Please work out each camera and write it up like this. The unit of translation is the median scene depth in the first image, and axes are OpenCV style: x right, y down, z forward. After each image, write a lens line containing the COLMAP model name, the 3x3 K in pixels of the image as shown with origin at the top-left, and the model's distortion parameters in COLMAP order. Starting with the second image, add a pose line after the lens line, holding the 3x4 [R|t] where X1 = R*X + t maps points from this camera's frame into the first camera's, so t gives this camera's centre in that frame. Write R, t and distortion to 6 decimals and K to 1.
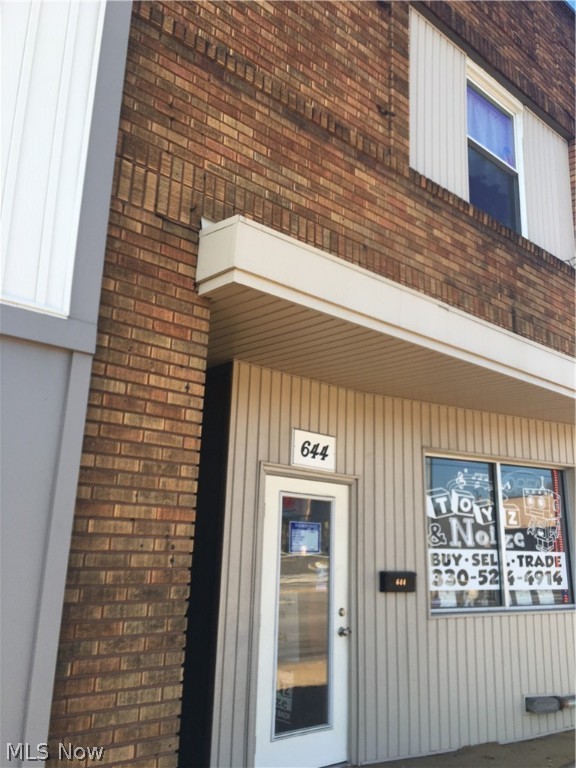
lens RADIAL K [[657.6, 0, 288.0], [0, 657.6, 384.0], [0, 0, 1]] dist [0.090160, -0.115389]
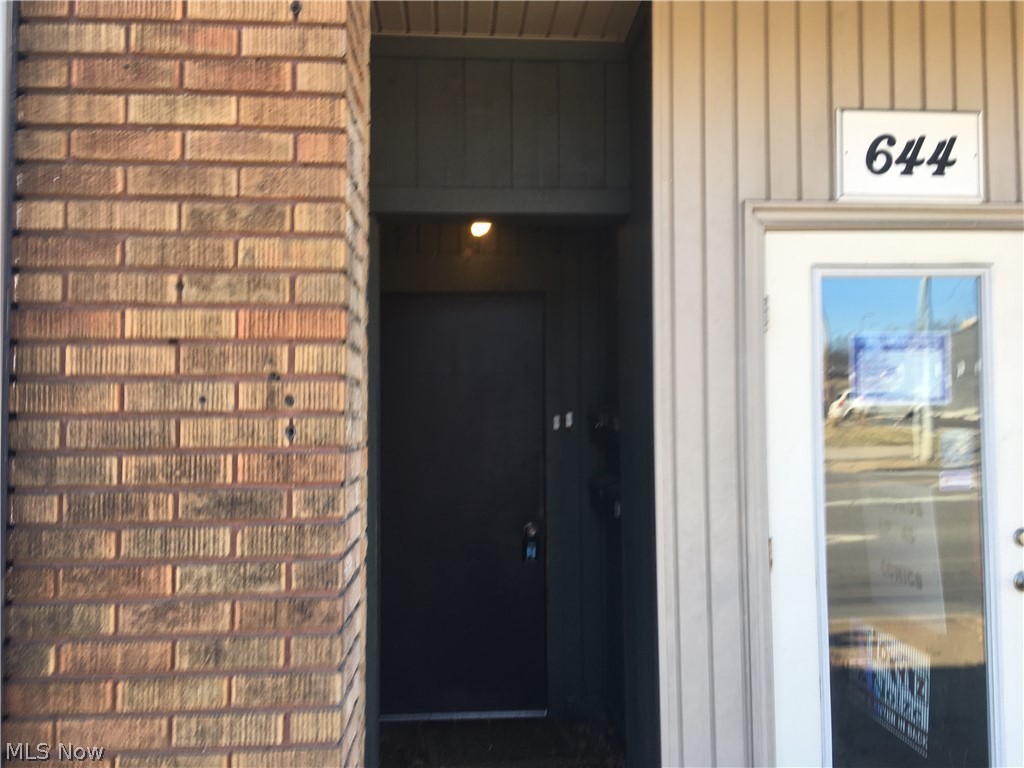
lens RADIAL K [[876.8, 0, 512.6], [0, 876.8, 376.5], [0, 0, 1]] dist [0.090160, -0.115389]
pose [[0.785201, -0.060860, -0.616243, 0.281991], [0.181959, 0.973902, 0.135666, 0.184394], [0.591904, -0.218656, 0.775783, 0.663994]]
